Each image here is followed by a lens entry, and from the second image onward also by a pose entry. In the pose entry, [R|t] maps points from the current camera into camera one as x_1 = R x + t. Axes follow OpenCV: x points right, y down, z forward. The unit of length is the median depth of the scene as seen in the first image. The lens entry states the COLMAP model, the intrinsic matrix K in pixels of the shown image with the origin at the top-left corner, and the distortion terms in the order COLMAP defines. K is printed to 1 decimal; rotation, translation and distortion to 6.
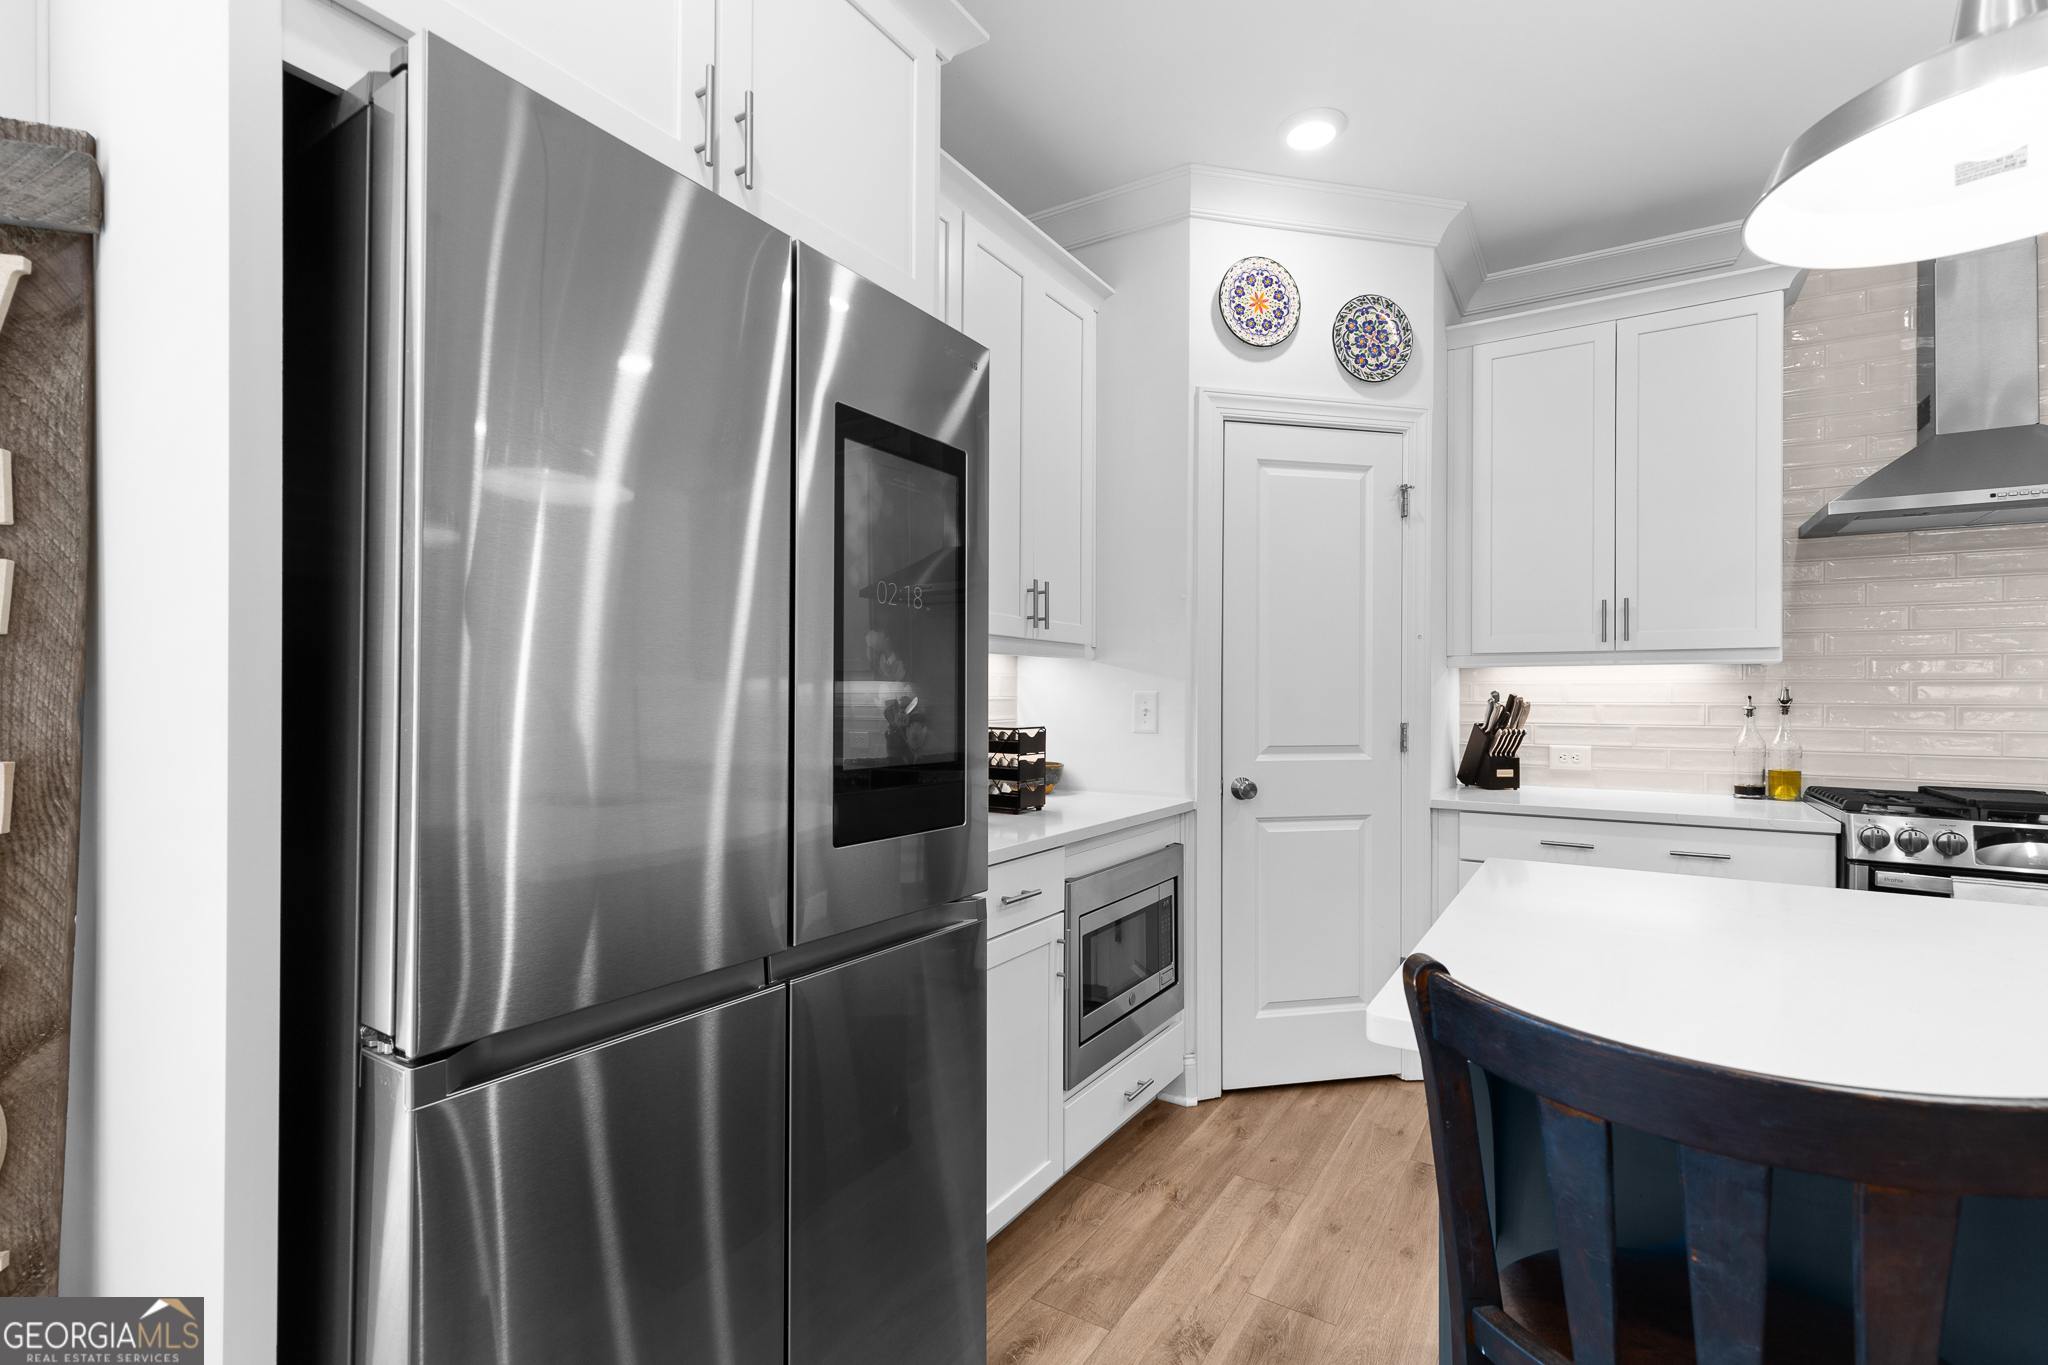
lens RADIAL K [[928.7, 0, 1041.1], [0, 928.7, 697.0], [0, 0, 1]] dist [0.010288, -0.000016]
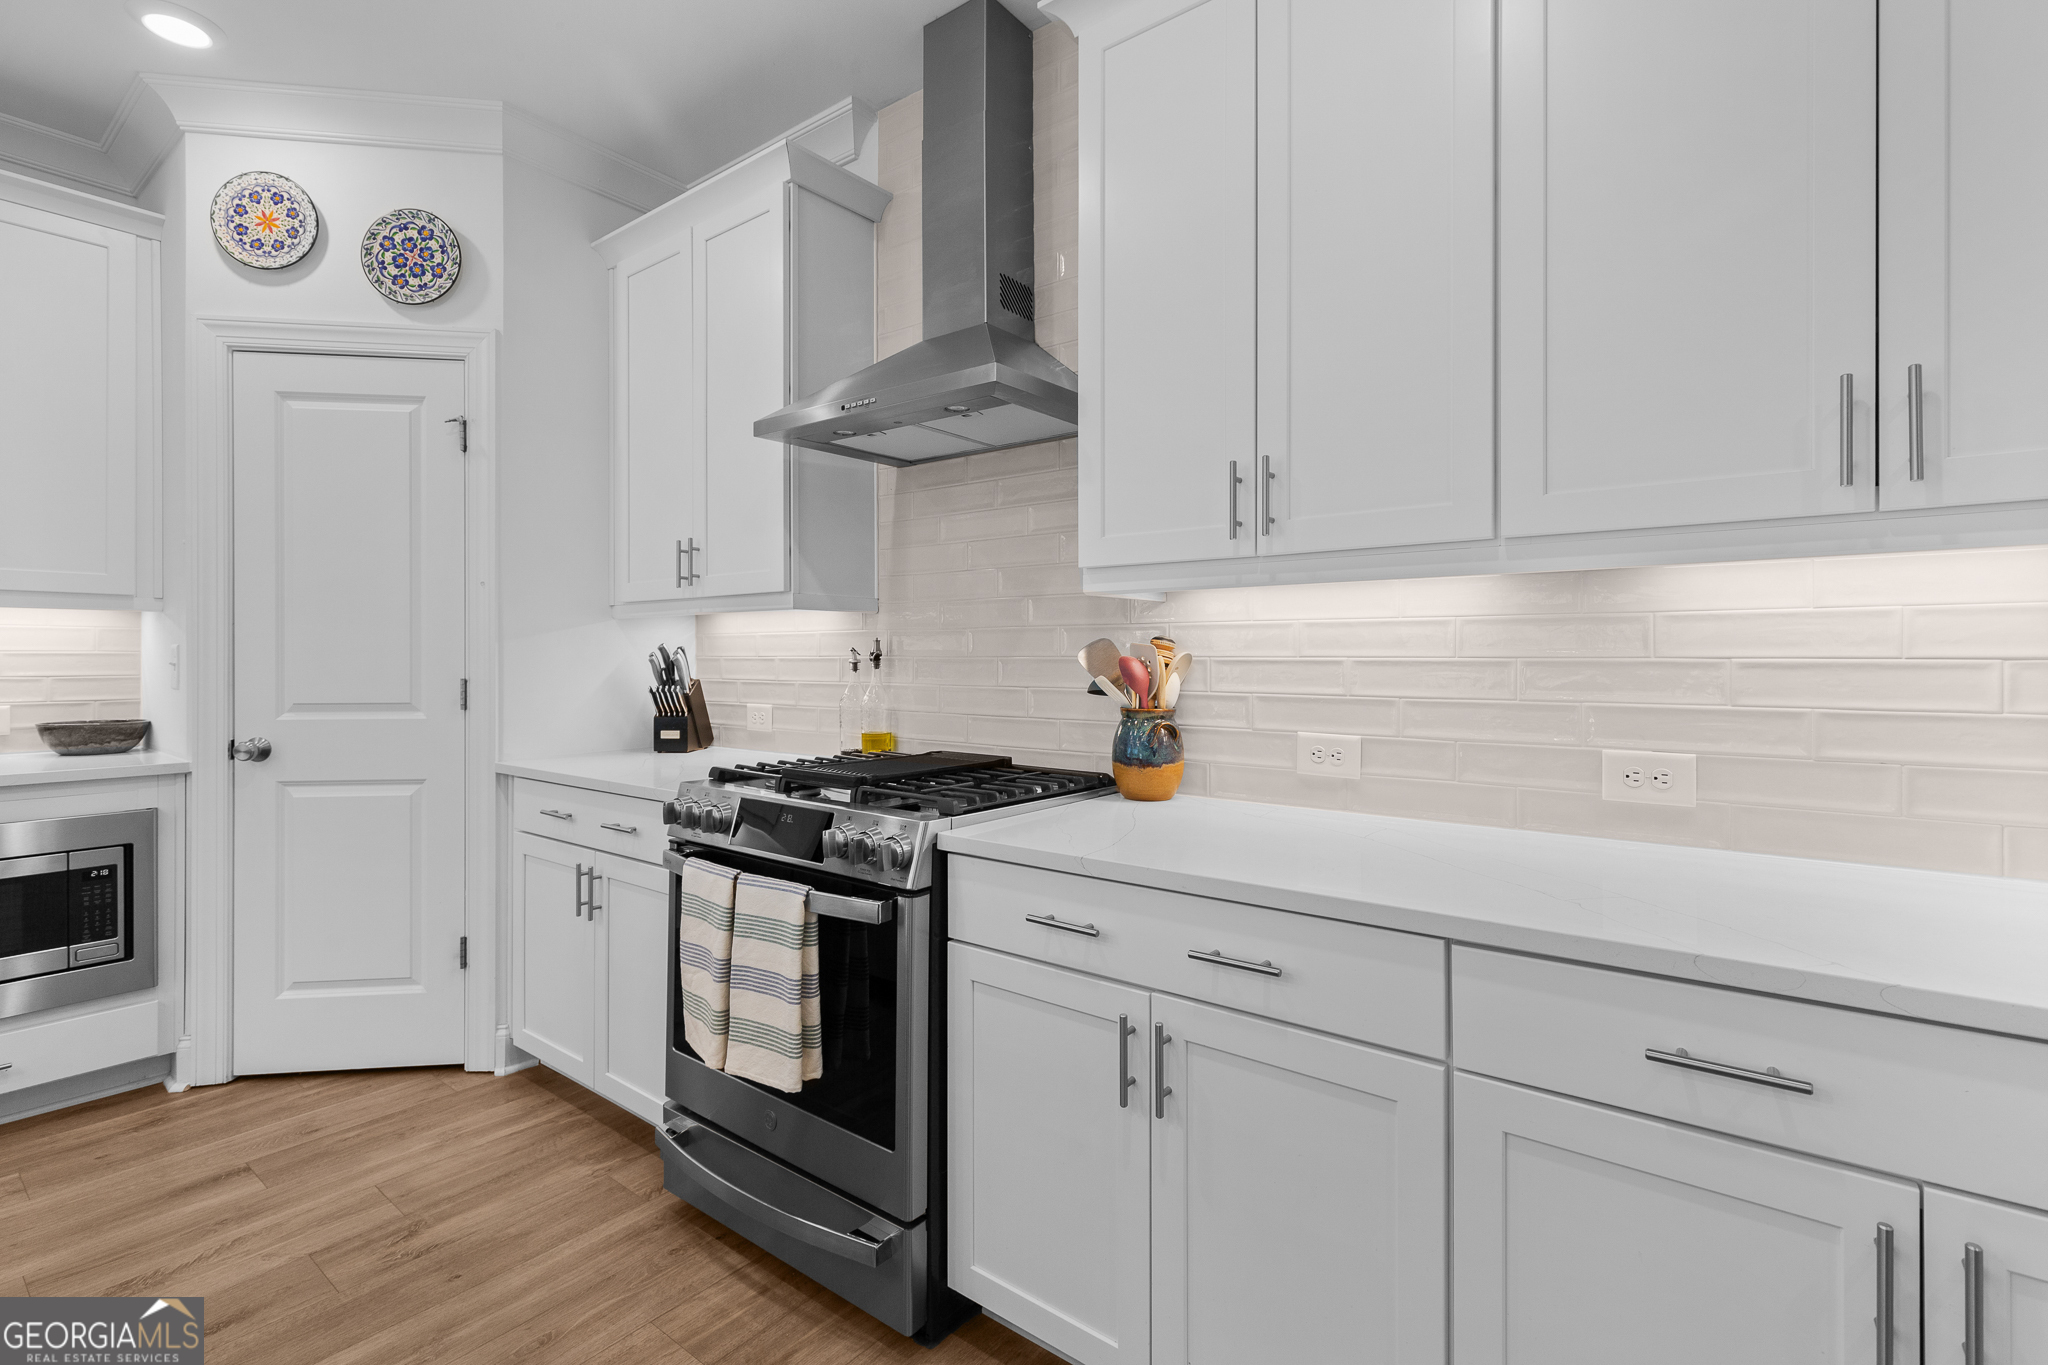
lens RADIAL K [[929.8, 0, 1043.3], [0, 929.8, 659.2], [0, 0, 1]] dist [0.007367, -0.000040]
pose [[0.994983, -0.001802, -0.100026, 1.084529], [0.001770, 0.999998, -0.000408, 0.010680], [0.100026, 0.000229, 0.994985, 0.155301]]
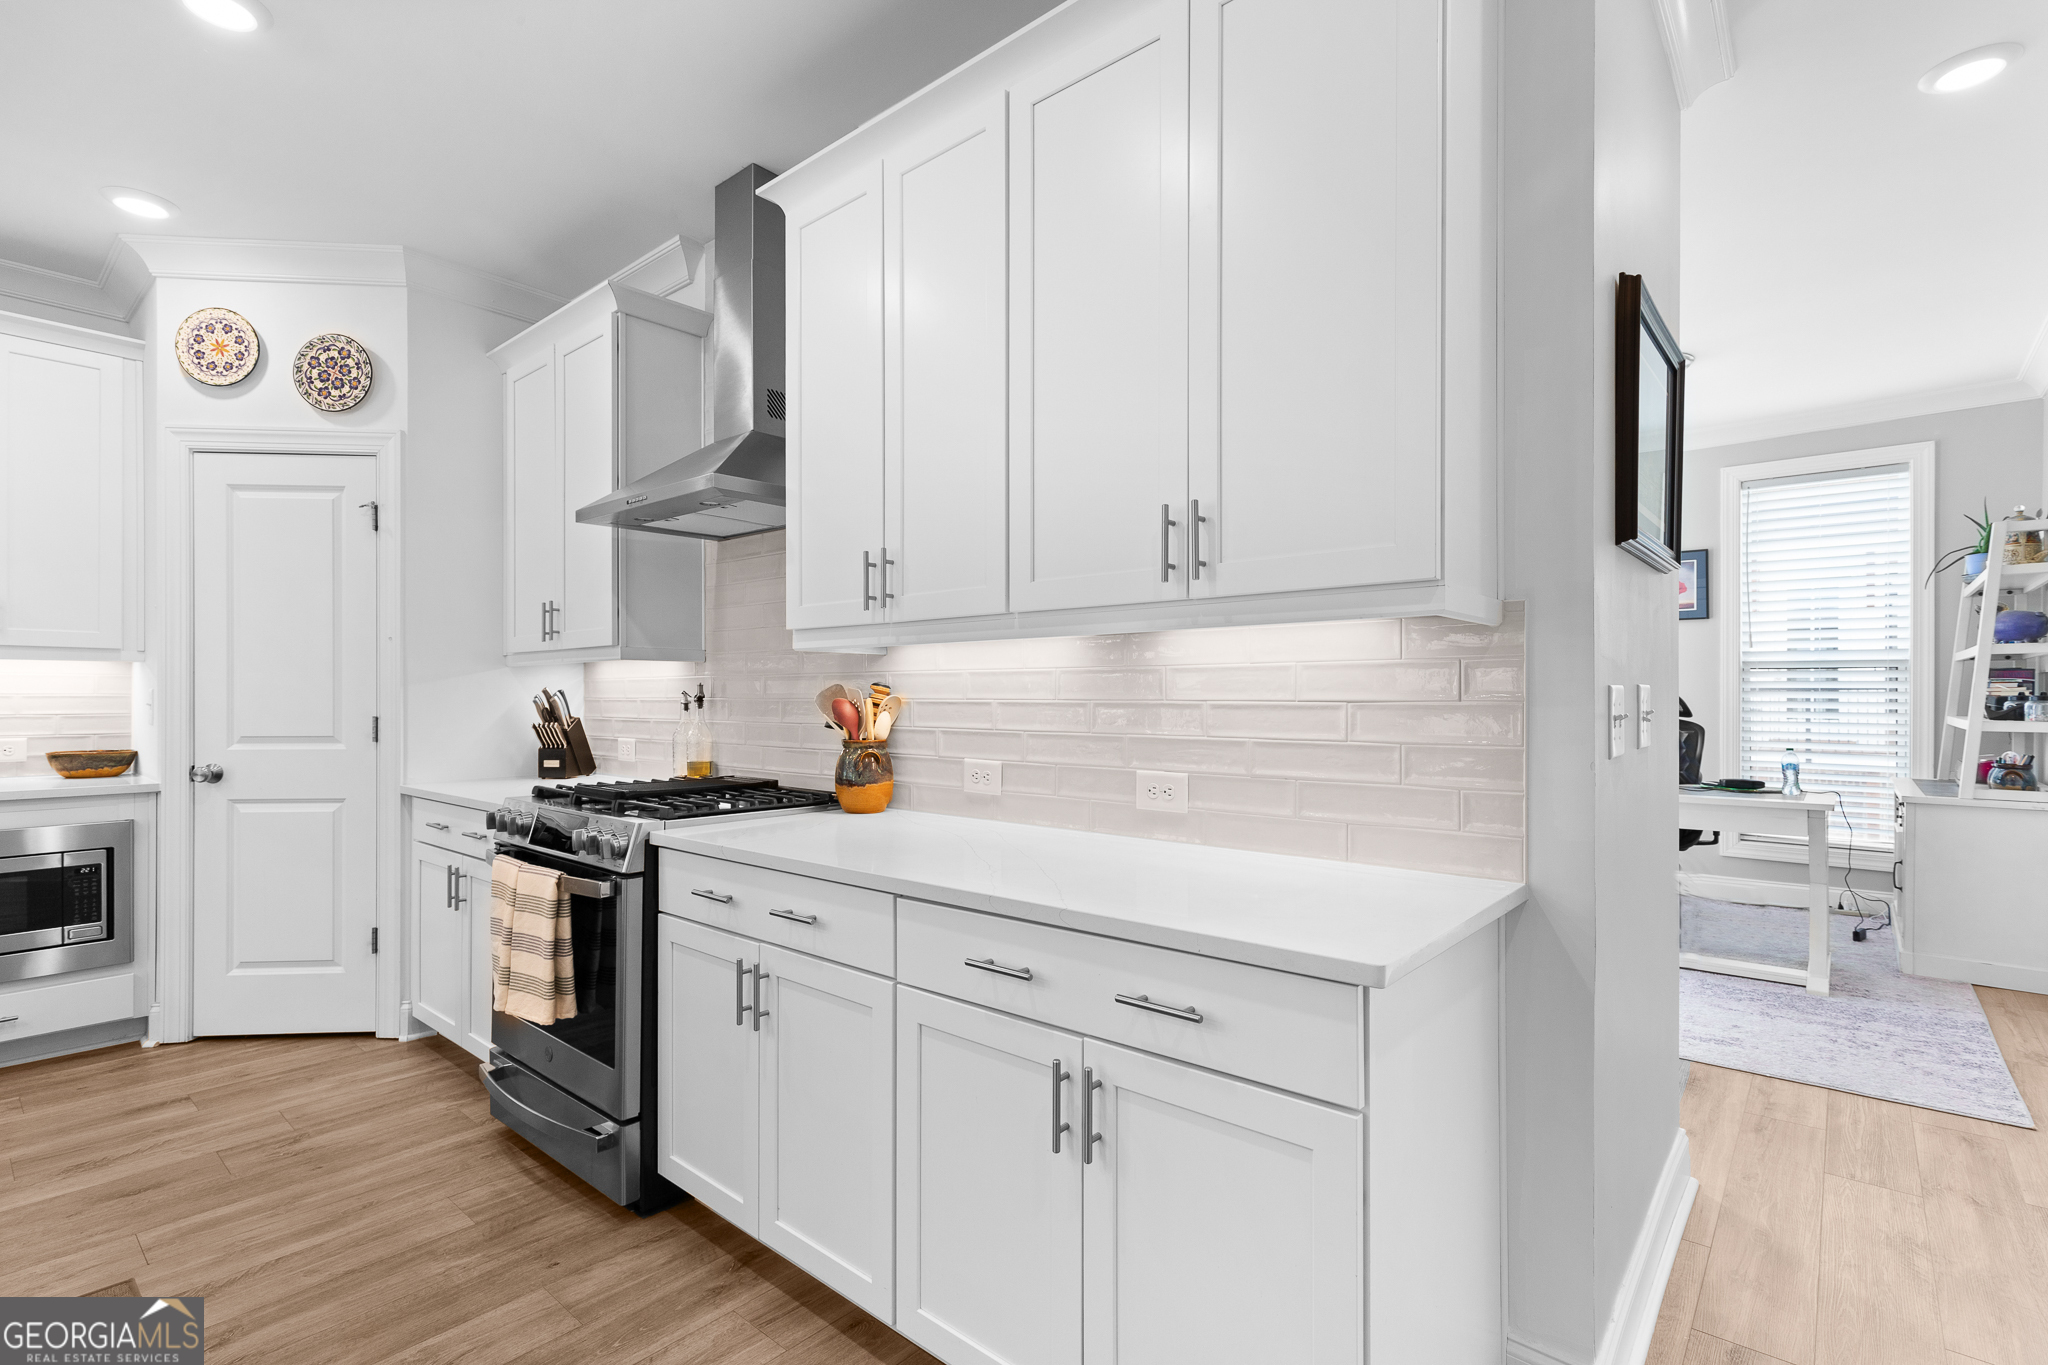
lens RADIAL K [[949.5, 0, 1027.7], [0, 949.5, 697.4], [0, 0, 1]] dist [0.010184, 0.000250]
pose [[0.987477, -0.002205, -0.157747, 1.390036], [0.001970, 0.999997, -0.001646, 0.008968], [0.157750, 0.001315, 0.987478, -0.002497]]
